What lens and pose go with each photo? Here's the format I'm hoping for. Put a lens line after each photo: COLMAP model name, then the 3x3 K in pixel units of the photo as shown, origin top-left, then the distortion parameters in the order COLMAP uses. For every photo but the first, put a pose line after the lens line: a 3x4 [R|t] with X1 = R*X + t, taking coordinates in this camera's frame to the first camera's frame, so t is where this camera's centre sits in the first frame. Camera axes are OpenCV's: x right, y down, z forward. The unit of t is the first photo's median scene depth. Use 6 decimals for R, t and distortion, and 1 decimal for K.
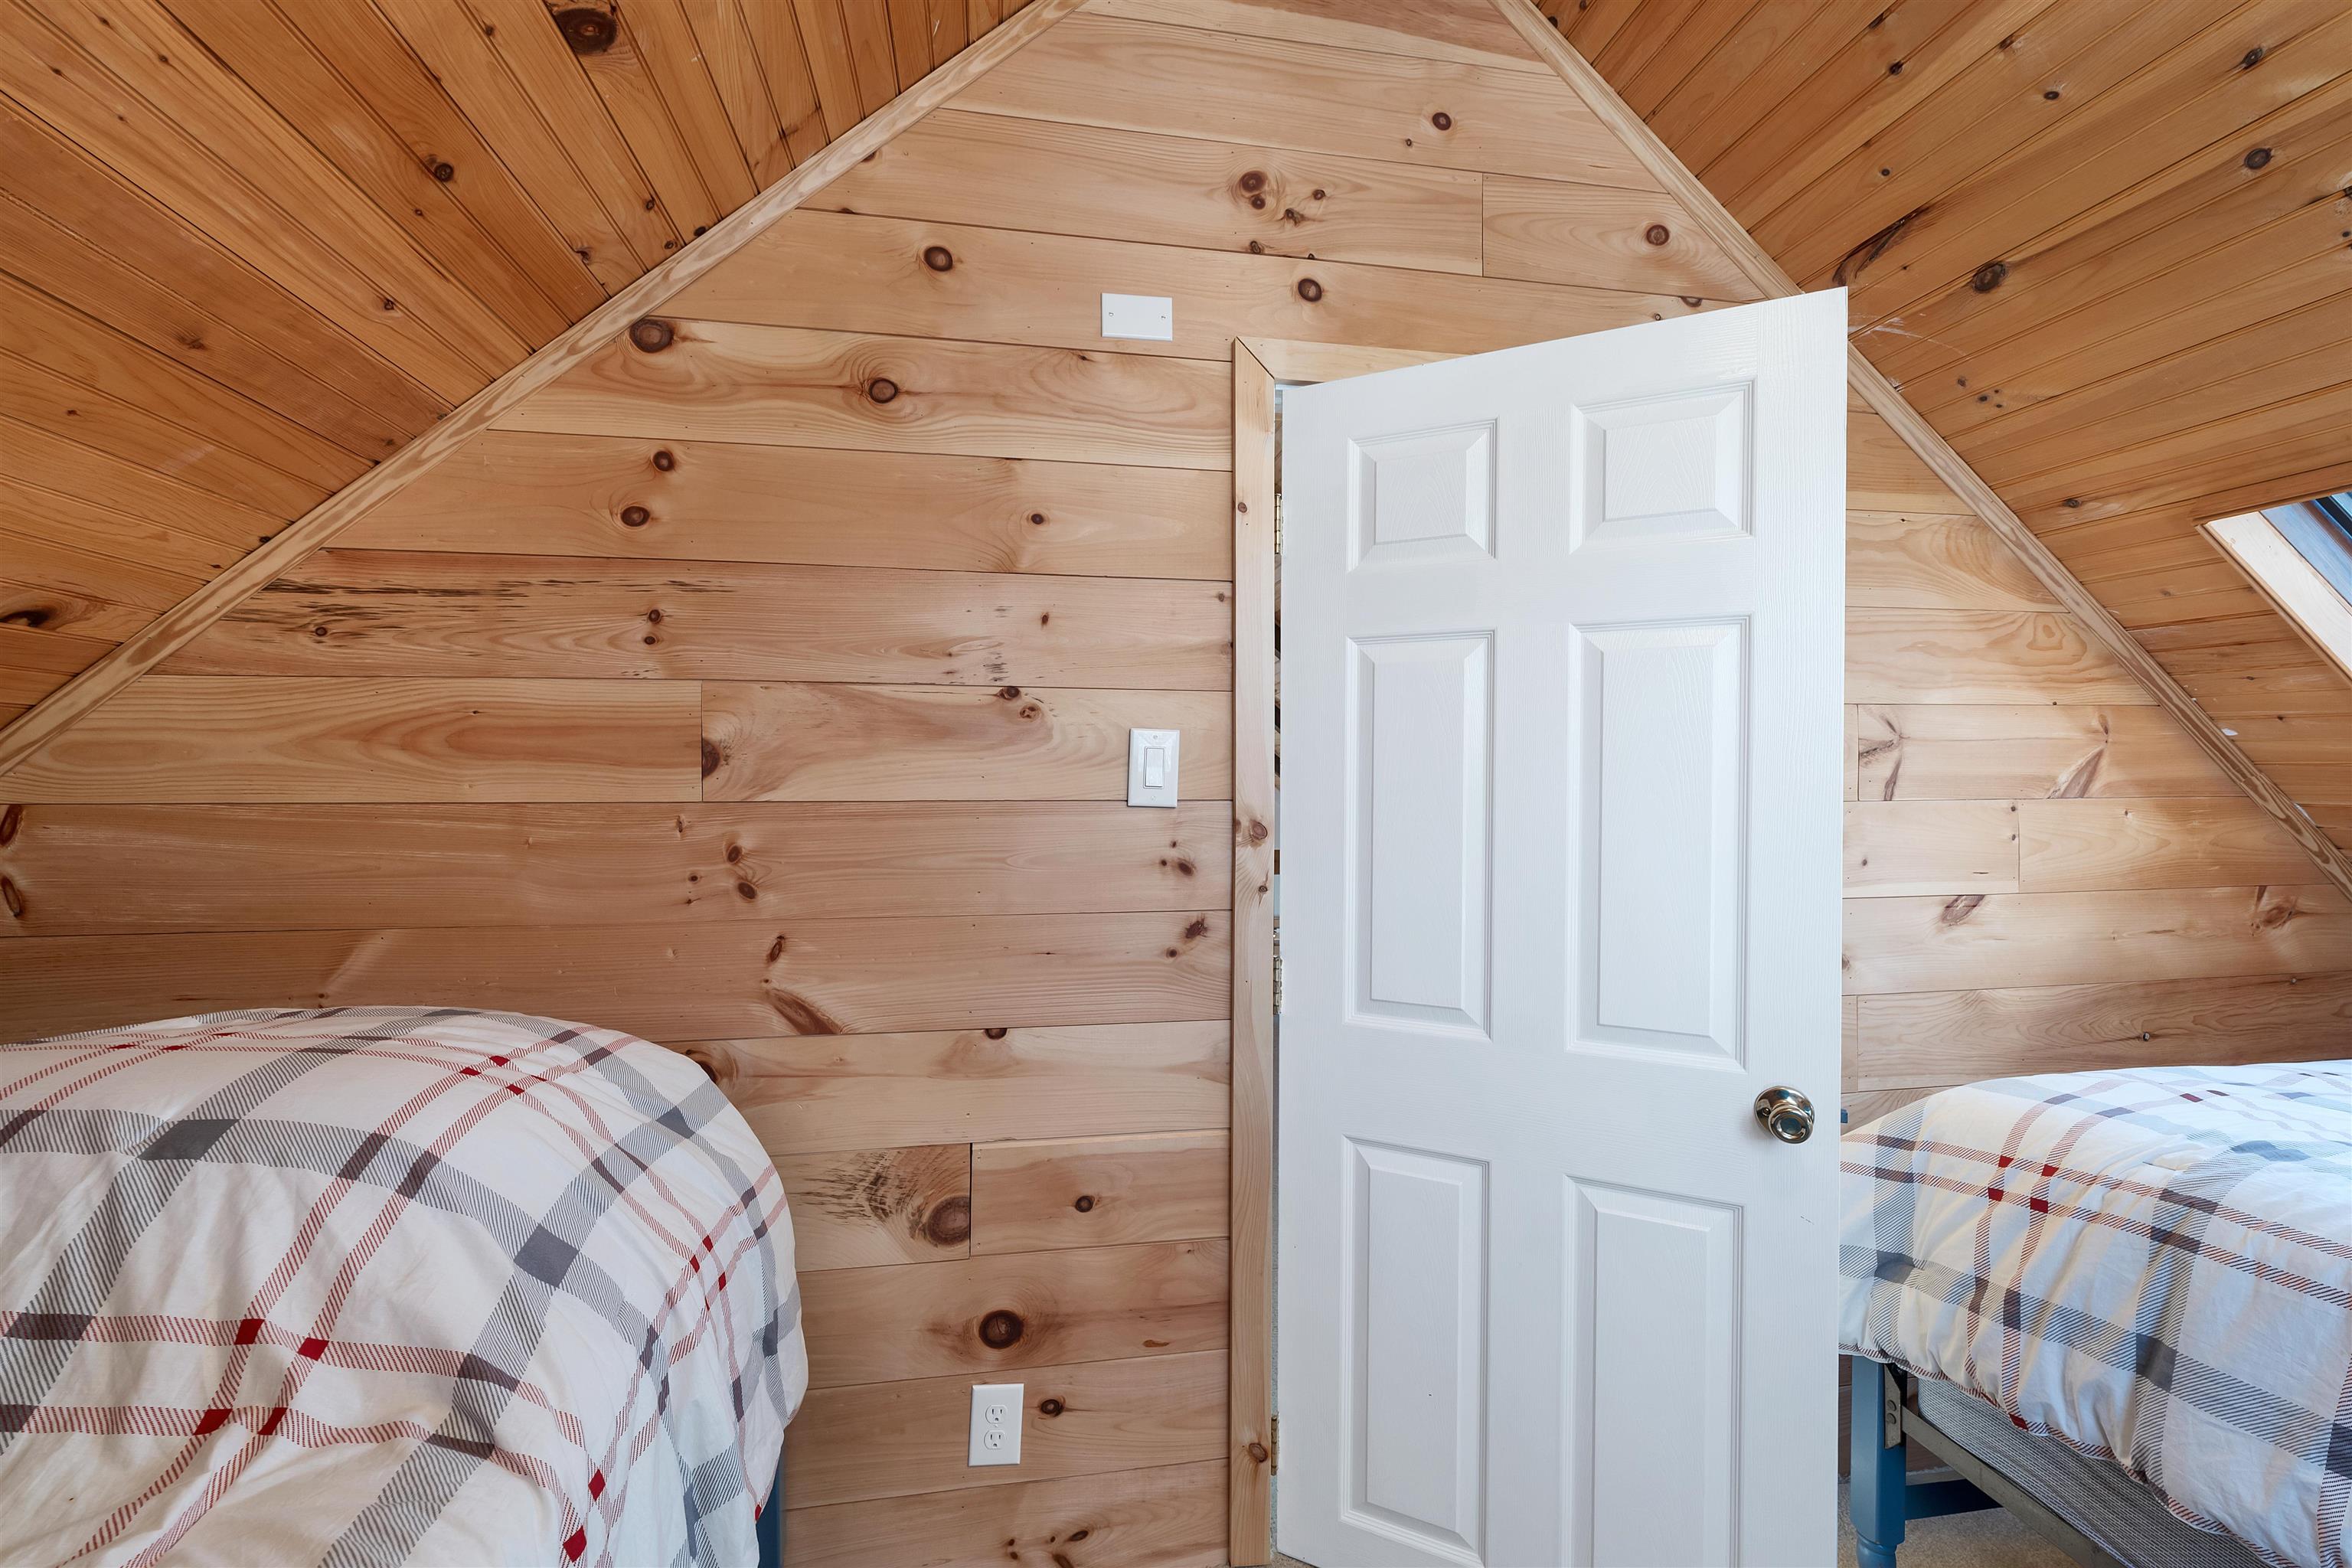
lens RADIAL K [[973.5, 0, 1163.0], [0, 973.5, 785.3], [0, 0, 1]] dist [0.001780, 0.000038]
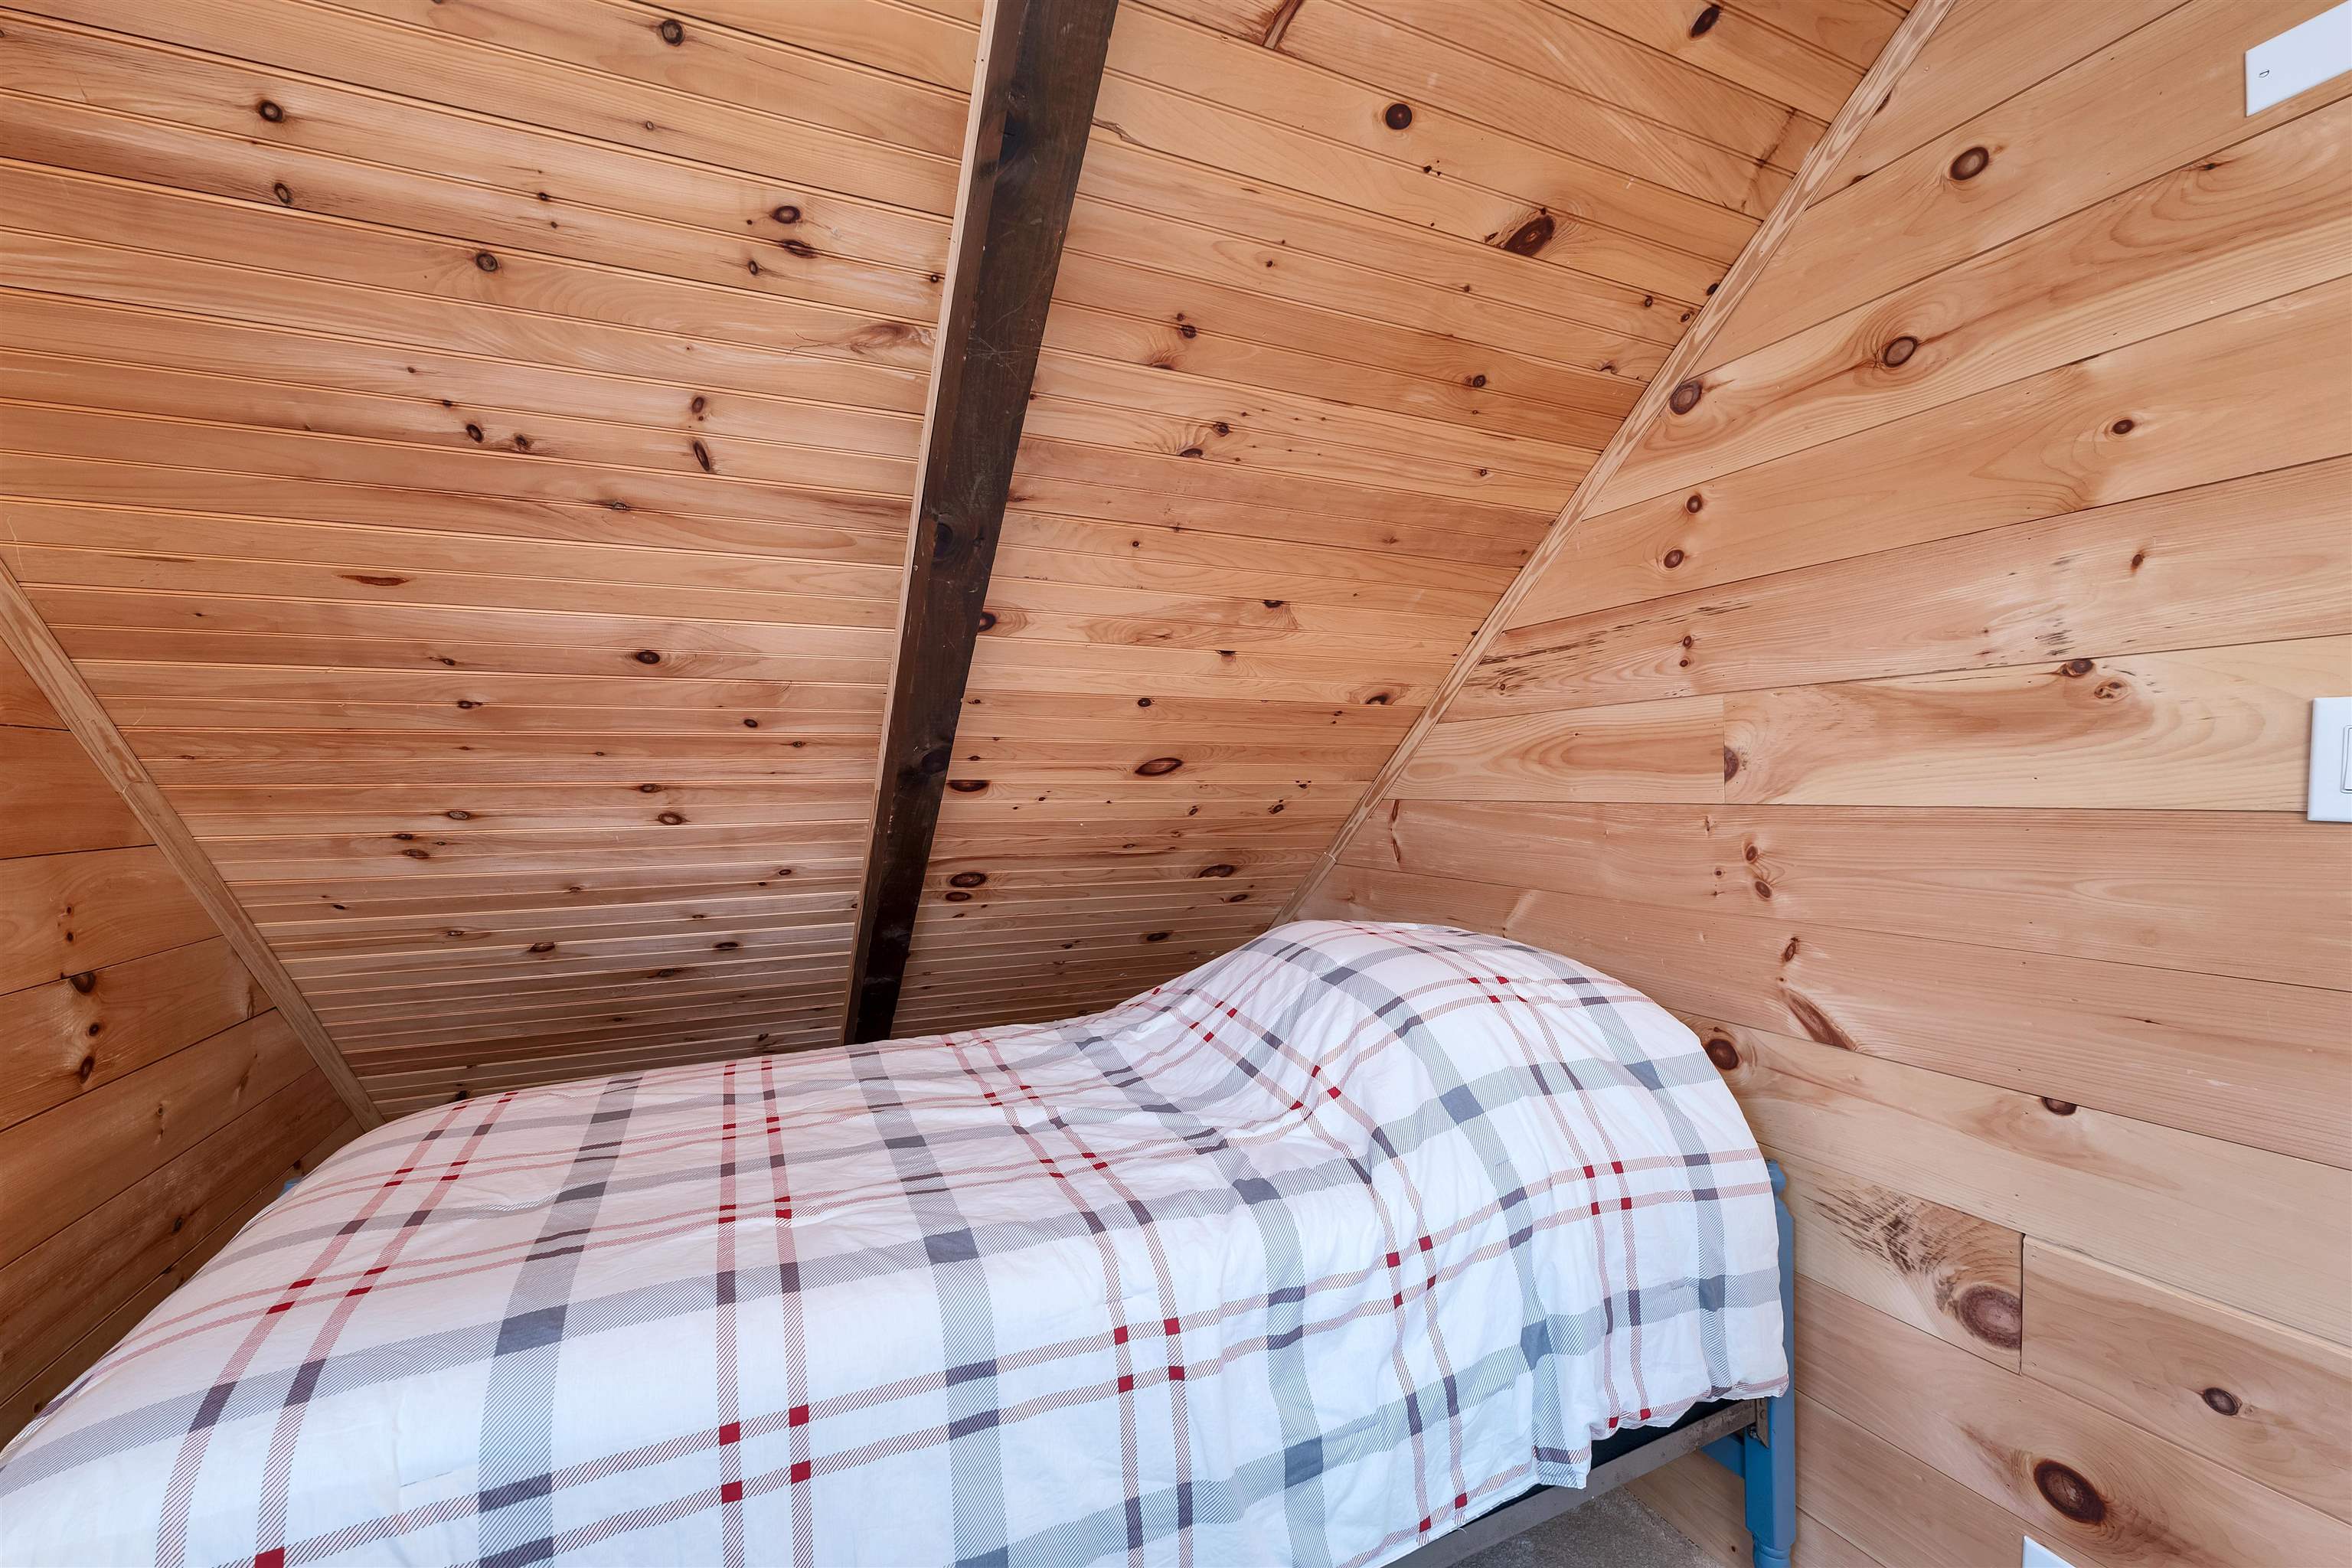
lens RADIAL K [[973.5, 0, 1157.9], [0, 973.5, 785.6], [0, 0, 1]] dist [0.001780, 0.000038]
pose [[0.230470, -0.003614, -0.973073, 0.451759], [0.003382, 0.999990, -0.002914, -0.002712], [0.973073, -0.002619, 0.230480, 0.127626]]
